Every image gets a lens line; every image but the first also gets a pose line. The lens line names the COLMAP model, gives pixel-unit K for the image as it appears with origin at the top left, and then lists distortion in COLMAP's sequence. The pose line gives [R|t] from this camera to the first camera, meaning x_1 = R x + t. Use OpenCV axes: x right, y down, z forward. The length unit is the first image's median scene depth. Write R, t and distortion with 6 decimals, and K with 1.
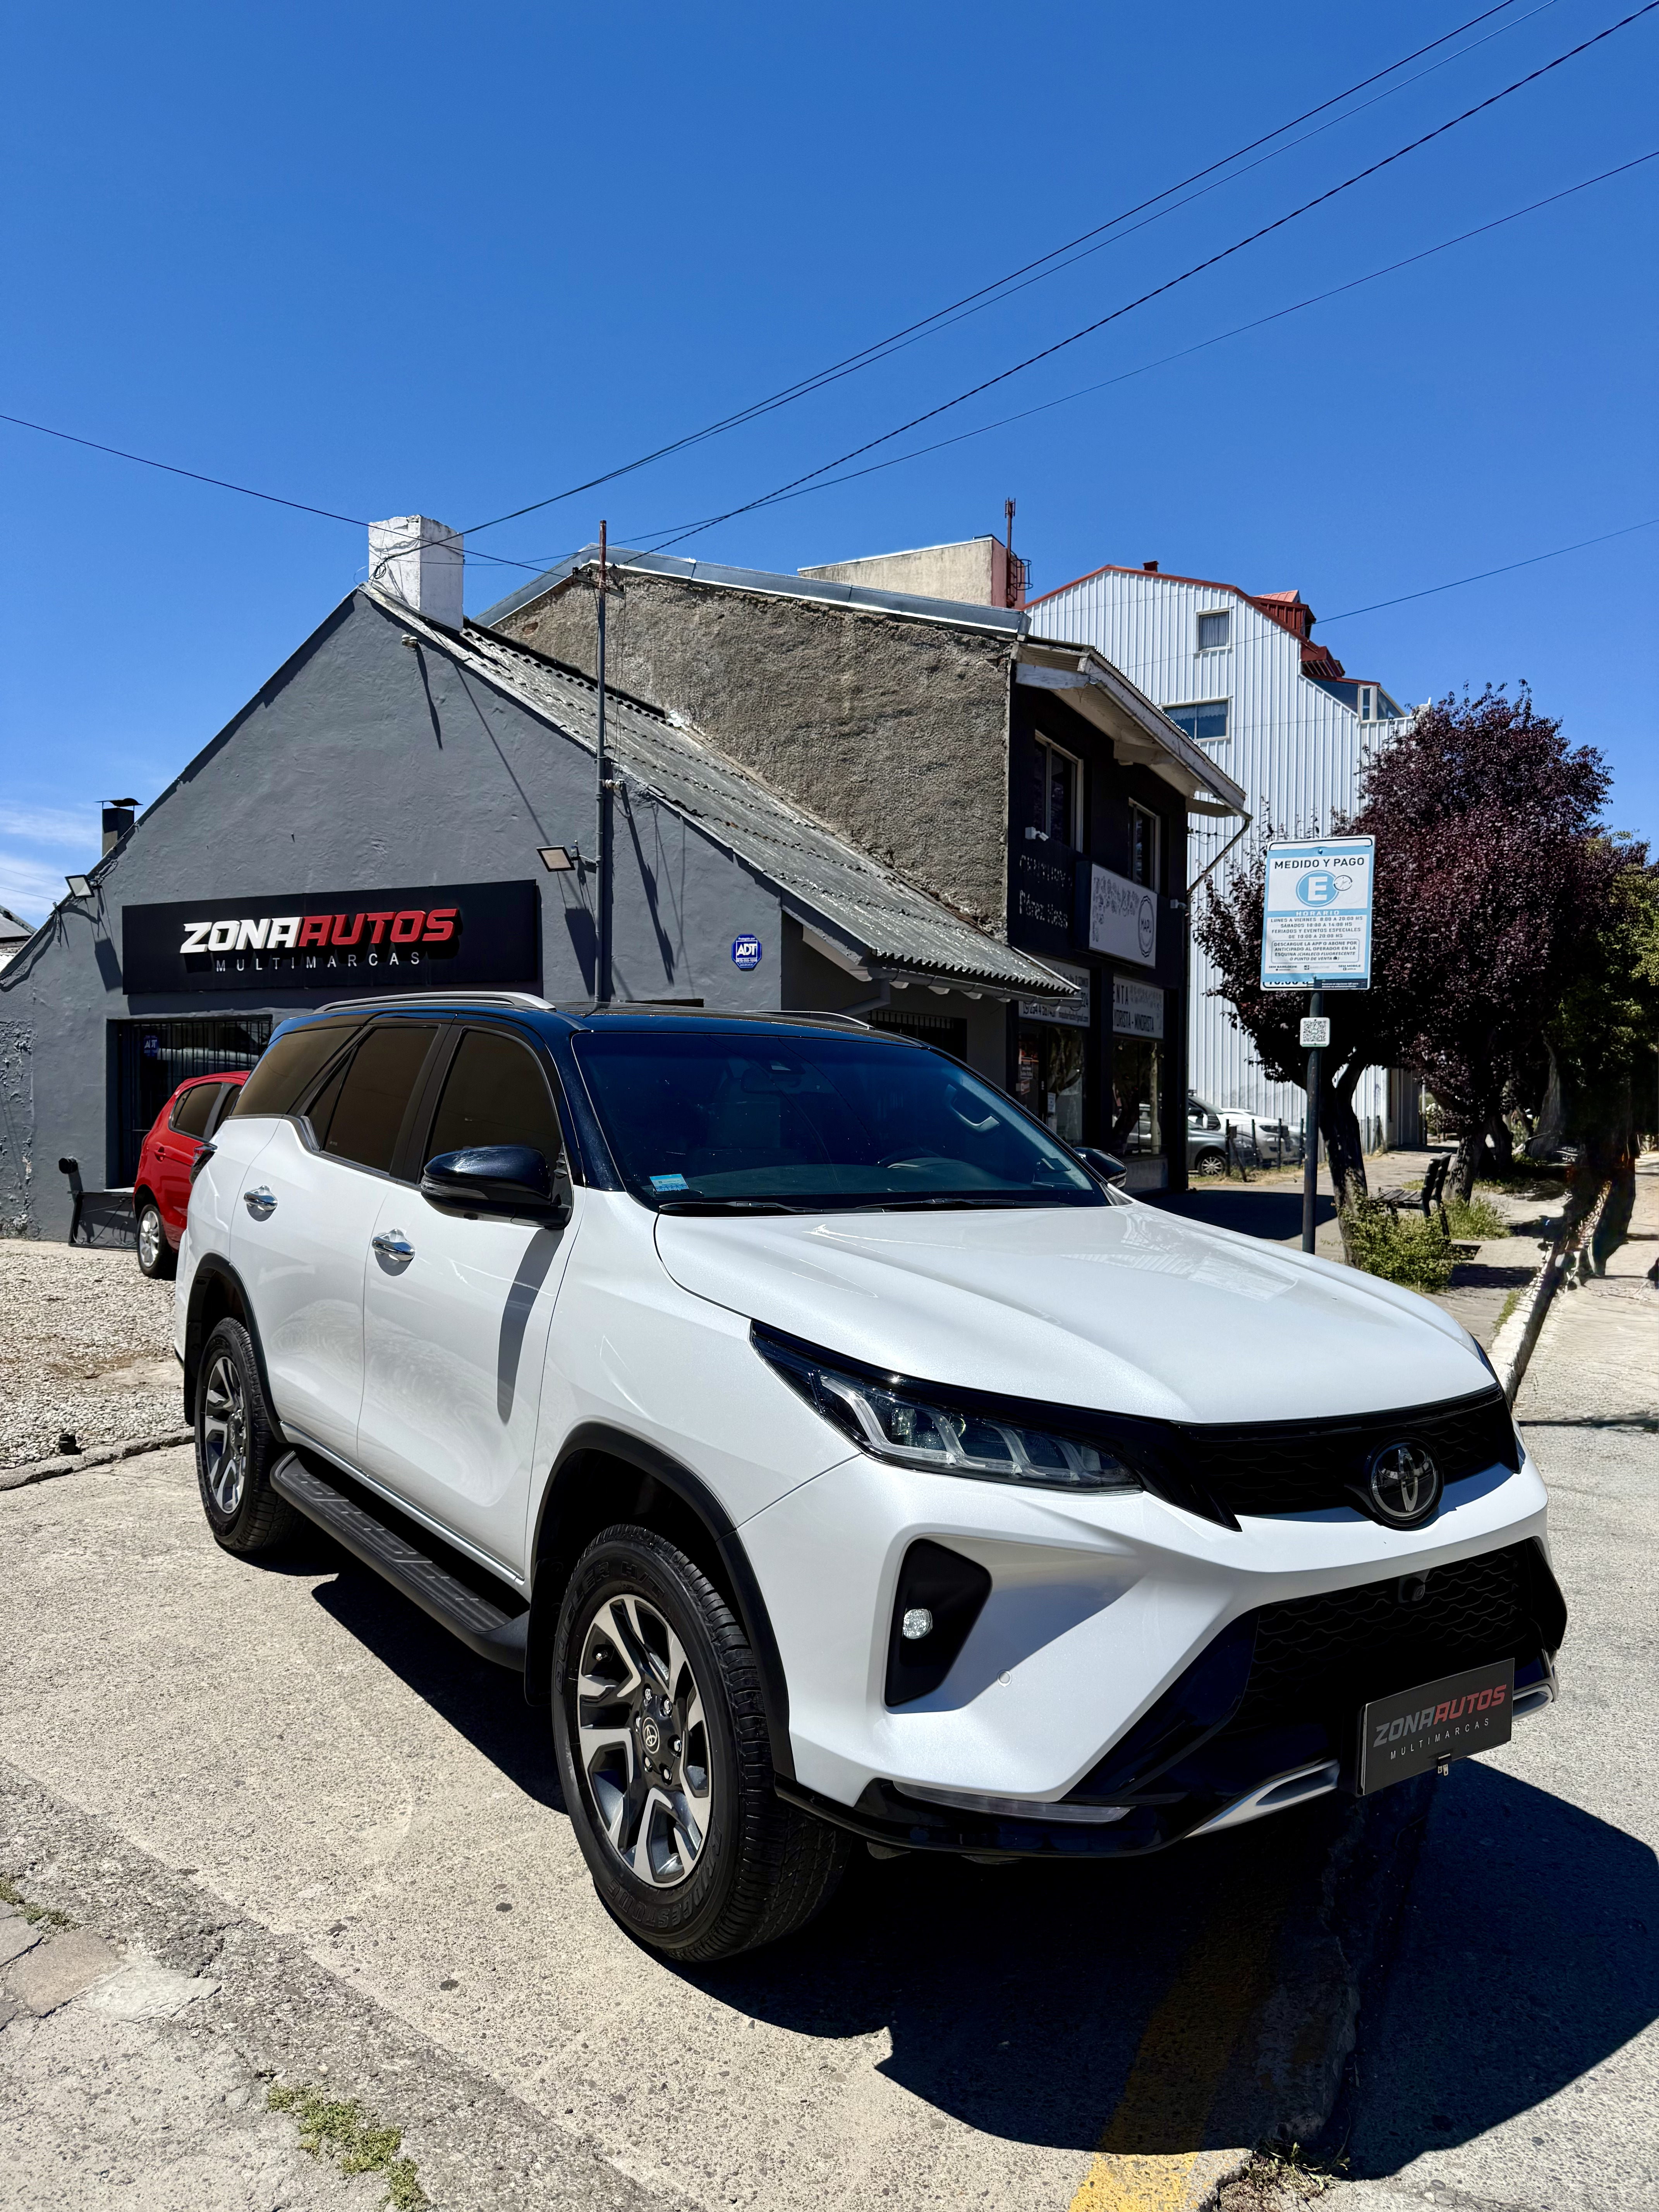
lens RADIAL K [[1542.8, 0, 826.0], [0, 1542.8, 1119.9], [0, 0, 1]] dist [0.069279, -0.083221]
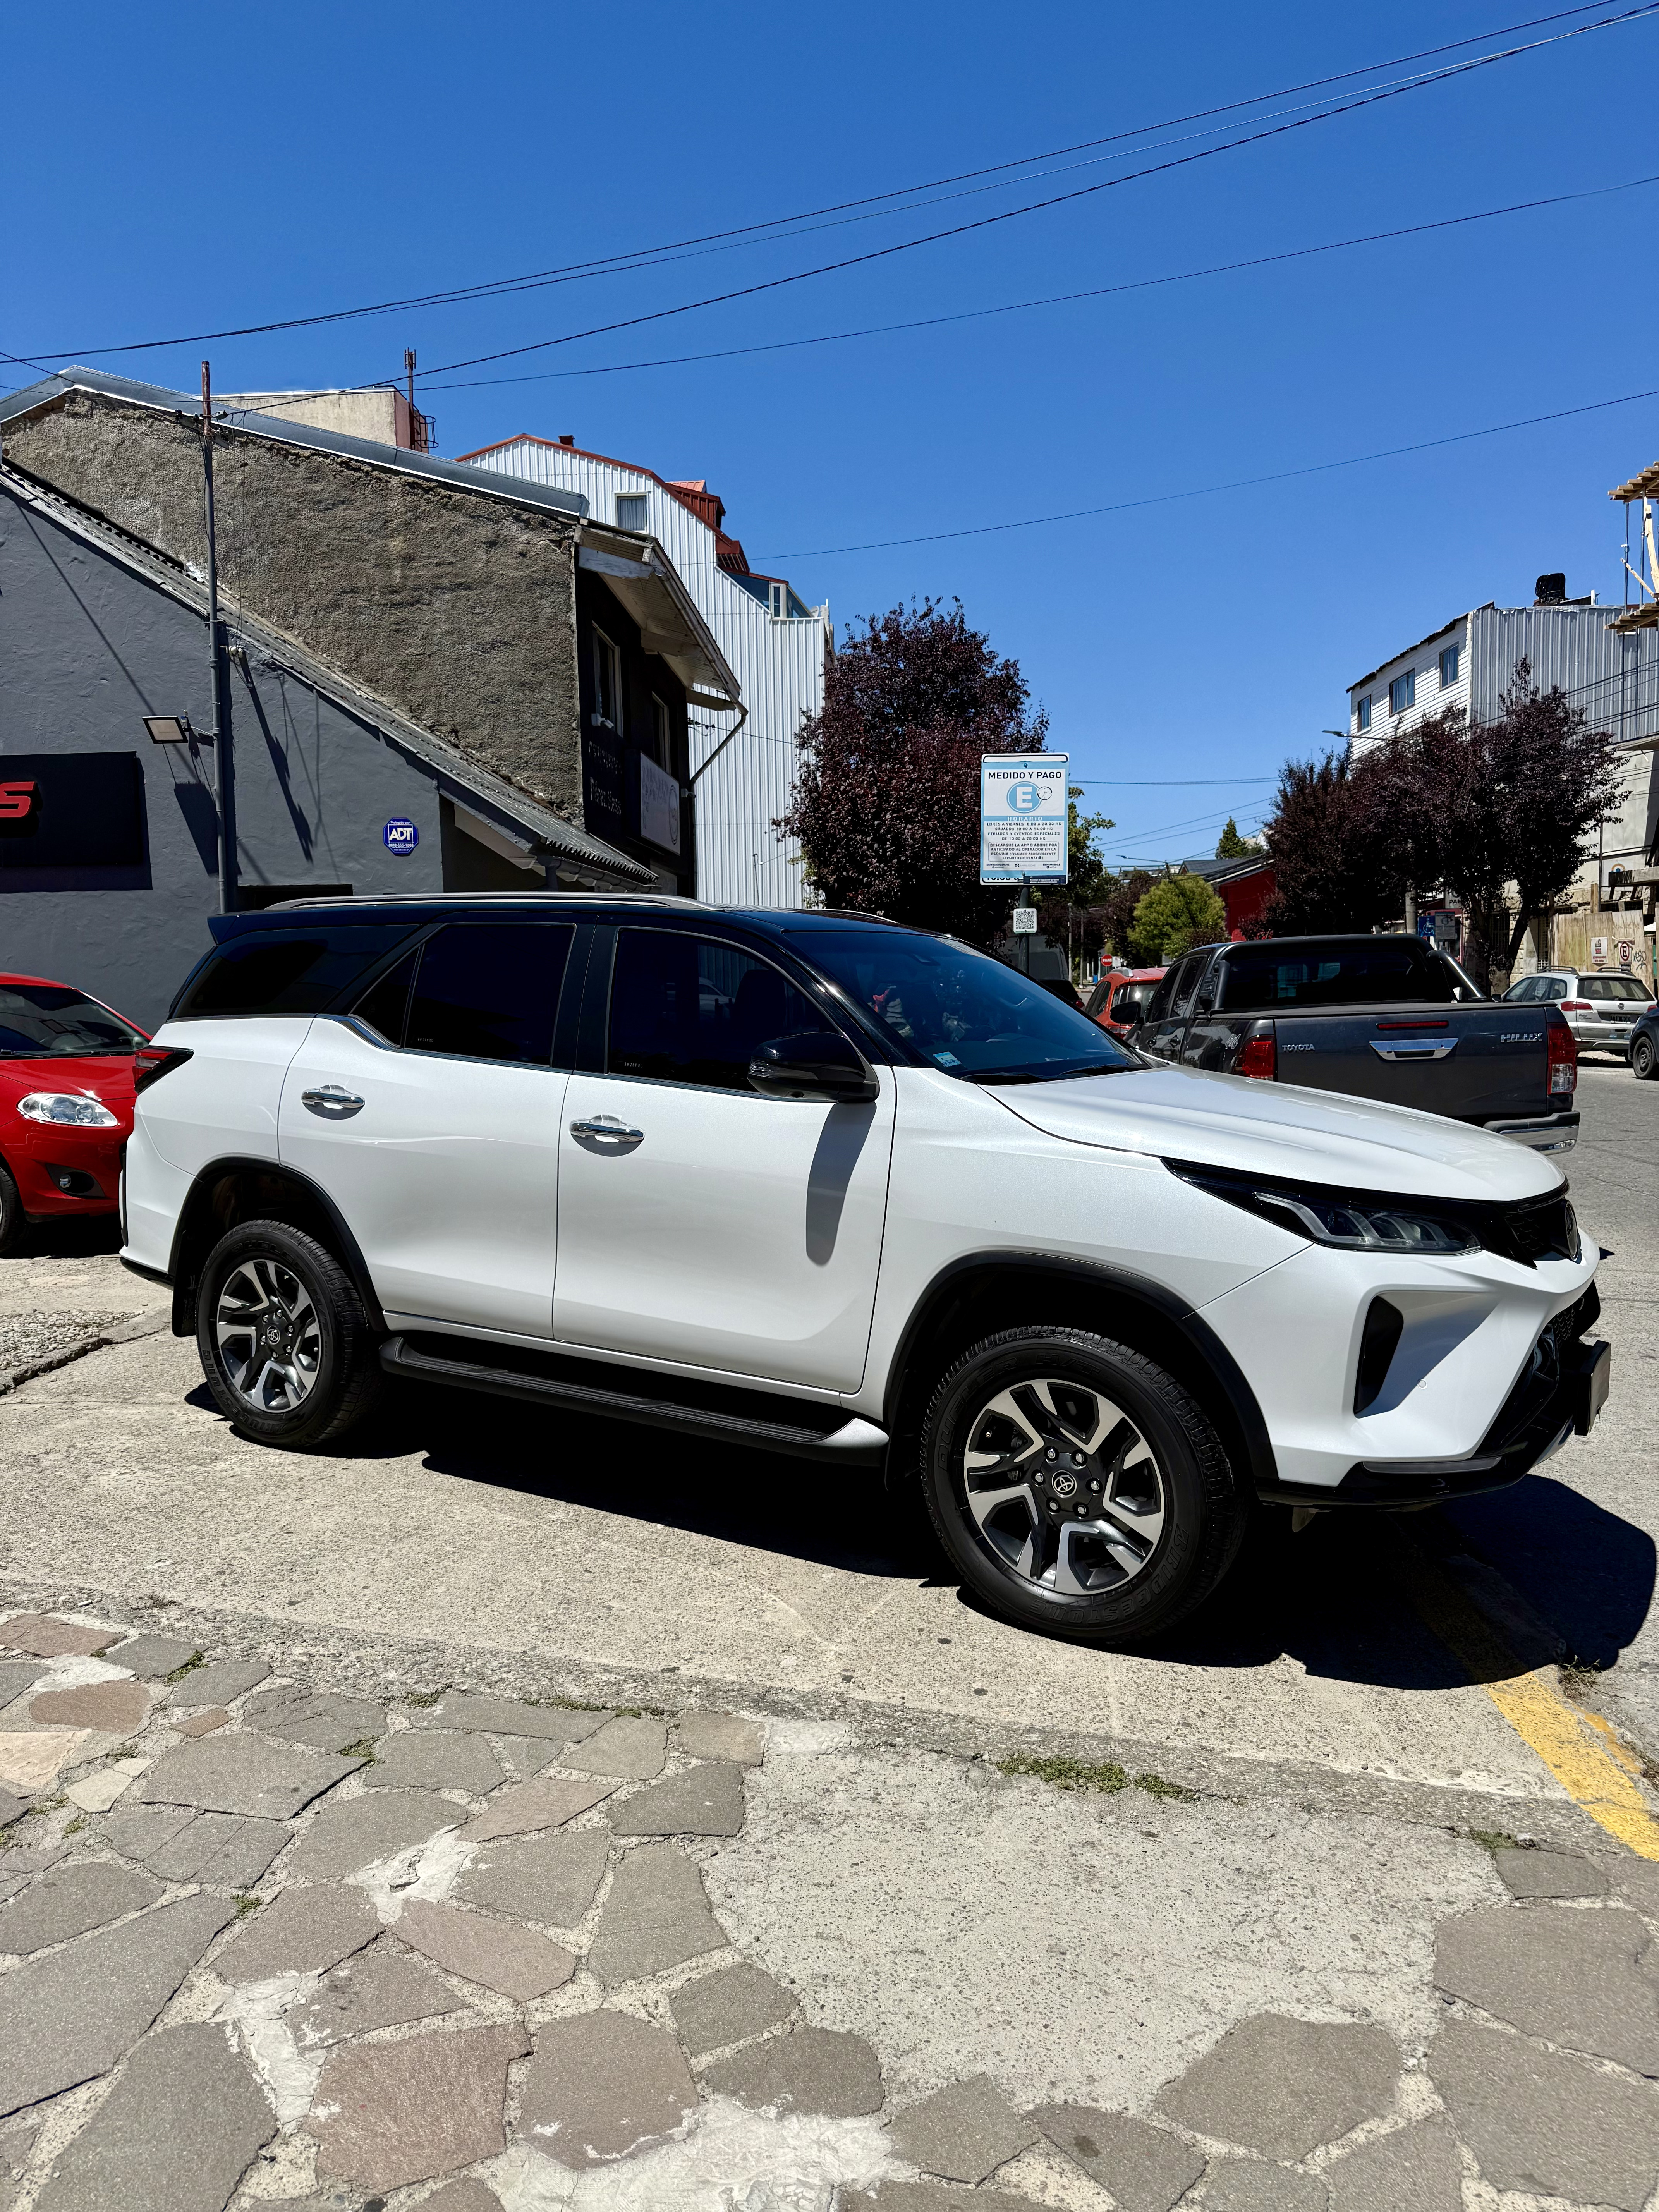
lens RADIAL K [[1541.6, 0, 834.5], [0, 1541.6, 1106.1], [0, 0, 1]] dist [0.091188, -0.152531]
pose [[0.920148, -0.051459, 0.388174, -0.164902], [0.024961, 0.997019, 0.073003, -0.003165], [-0.390773, -0.057484, 0.918690, -0.017586]]
